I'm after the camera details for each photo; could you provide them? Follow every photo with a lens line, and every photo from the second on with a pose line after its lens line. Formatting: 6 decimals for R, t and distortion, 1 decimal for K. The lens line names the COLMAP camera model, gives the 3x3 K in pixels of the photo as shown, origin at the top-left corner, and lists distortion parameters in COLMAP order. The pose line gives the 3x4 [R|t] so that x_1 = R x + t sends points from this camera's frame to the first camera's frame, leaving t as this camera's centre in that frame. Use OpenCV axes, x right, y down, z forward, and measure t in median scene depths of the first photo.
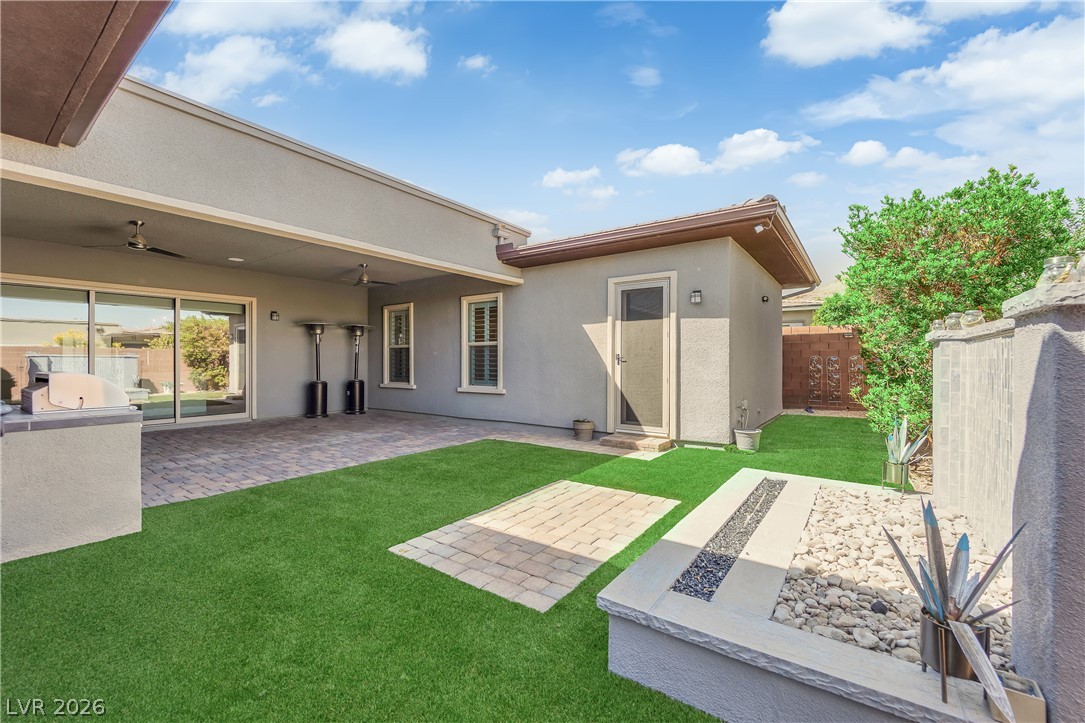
lens RADIAL K [[443.4, 0, 542.5], [0, 443.4, 361.5], [0, 0, 1]] dist [-0.000028, 0.000008]
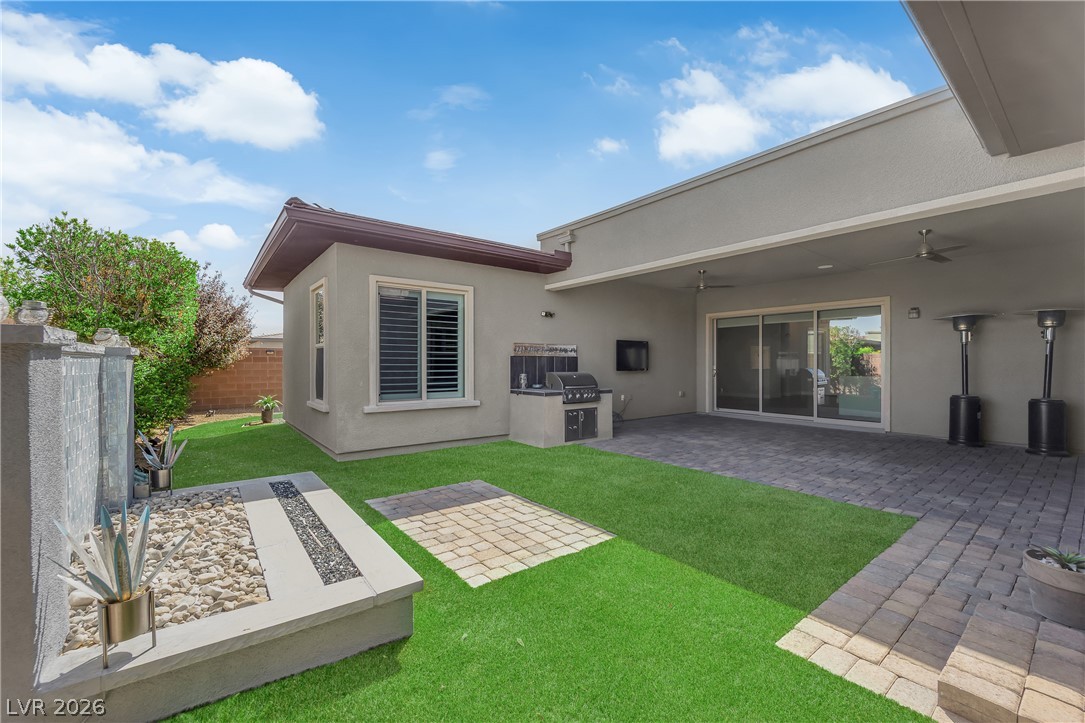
lens RADIAL K [[443.4, 0, 542.5], [0, 443.4, 361.5], [0, 0, 1]] dist [-0.000028, 0.000008]
pose [[-0.278234, -0.001585, -0.960512, 0.858903], [-0.001912, 0.999998, -0.001096, -0.018894], [0.960512, 0.001532, -0.278236, 1.202641]]
